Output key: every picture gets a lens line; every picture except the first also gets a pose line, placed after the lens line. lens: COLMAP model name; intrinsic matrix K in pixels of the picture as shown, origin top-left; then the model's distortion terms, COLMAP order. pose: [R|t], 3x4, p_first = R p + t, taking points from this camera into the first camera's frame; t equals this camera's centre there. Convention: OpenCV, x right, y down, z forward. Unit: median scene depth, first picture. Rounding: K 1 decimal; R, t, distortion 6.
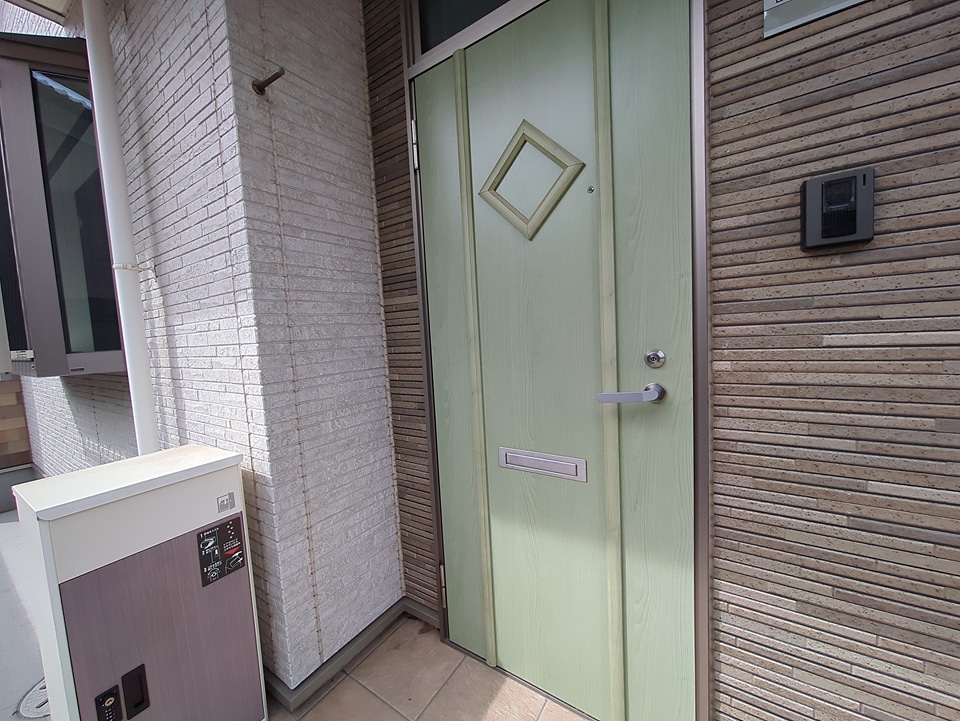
lens RADIAL K [[378.0, 0, 480.0], [0, 378.0, 360.5], [0, 0, 1]] dist [0.000063, 0.000123]
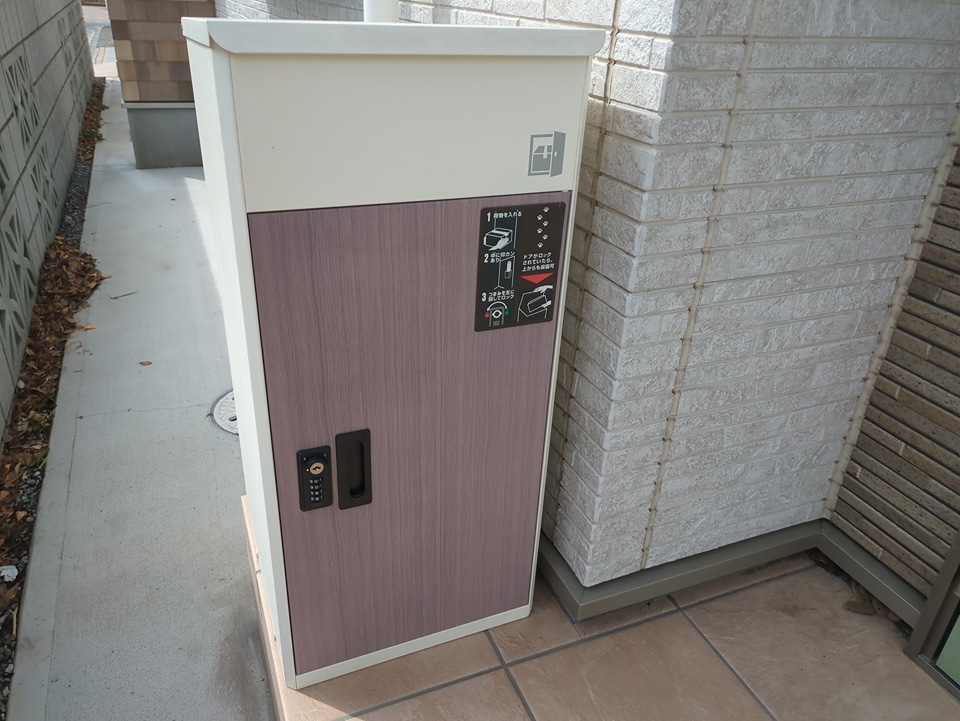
lens RADIAL K [[724.7, 0, 465.6], [0, 724.7, 364.0], [0, 0, 1]] dist [0.005139, 0.000049]
pose [[0.827576, 0.337748, -0.448379, -0.309375], [-0.128558, 0.891551, 0.434292, 0.236449], [0.546434, -0.301767, 0.781247, 0.282559]]
